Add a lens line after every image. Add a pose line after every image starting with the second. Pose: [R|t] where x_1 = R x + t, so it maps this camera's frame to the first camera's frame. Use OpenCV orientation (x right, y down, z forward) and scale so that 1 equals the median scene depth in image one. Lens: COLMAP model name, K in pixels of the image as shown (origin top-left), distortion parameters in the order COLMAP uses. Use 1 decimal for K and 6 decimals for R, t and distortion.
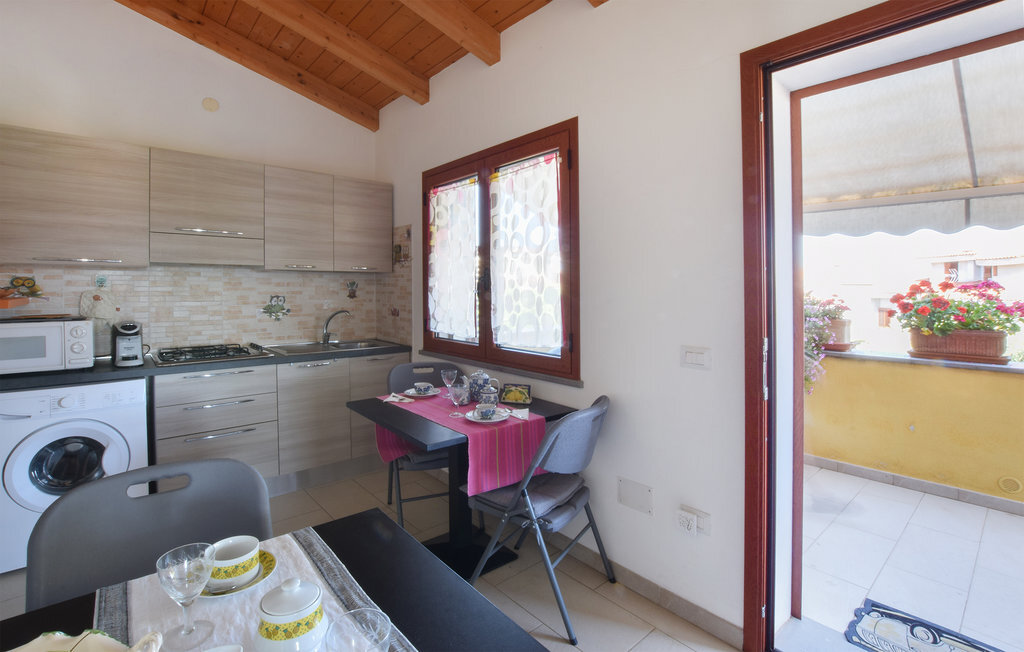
lens RADIAL K [[468.4, 0, 487.1], [0, 468.4, 305.3], [0, 0, 1]] dist [-0.019031, 0.000026]
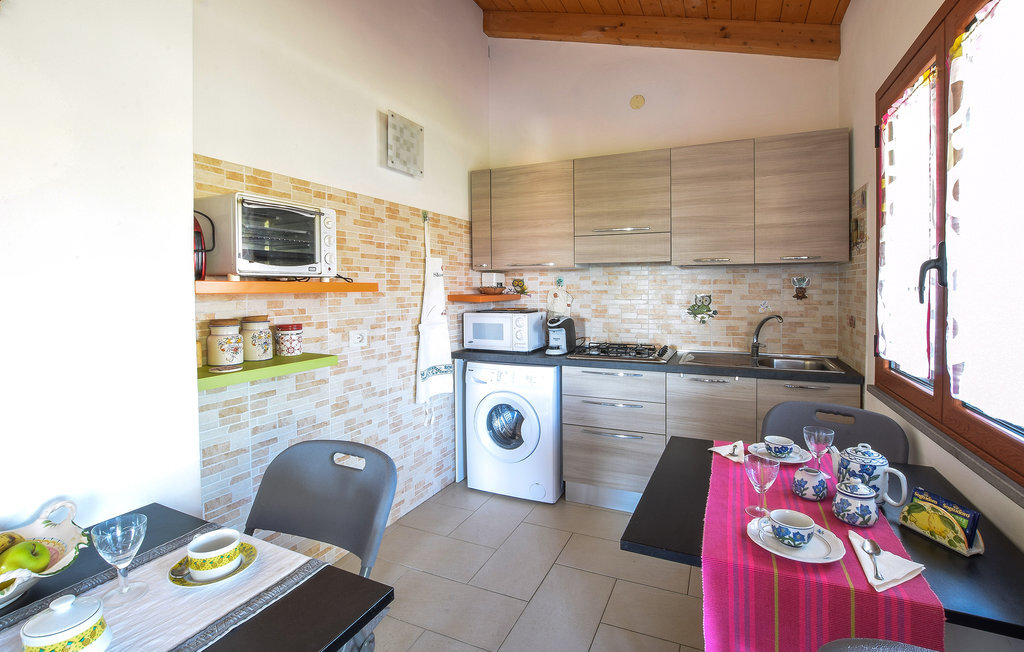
lens RADIAL K [[468.4, 0, 487.1], [0, 468.4, 305.3], [0, 0, 1]] dist [-0.019031, 0.000026]
pose [[0.467109, 0.028272, -0.883748, 0.149724], [-0.025469, 0.999504, 0.018514, -0.007670], [0.883833, 0.013860, 0.467597, 0.258576]]
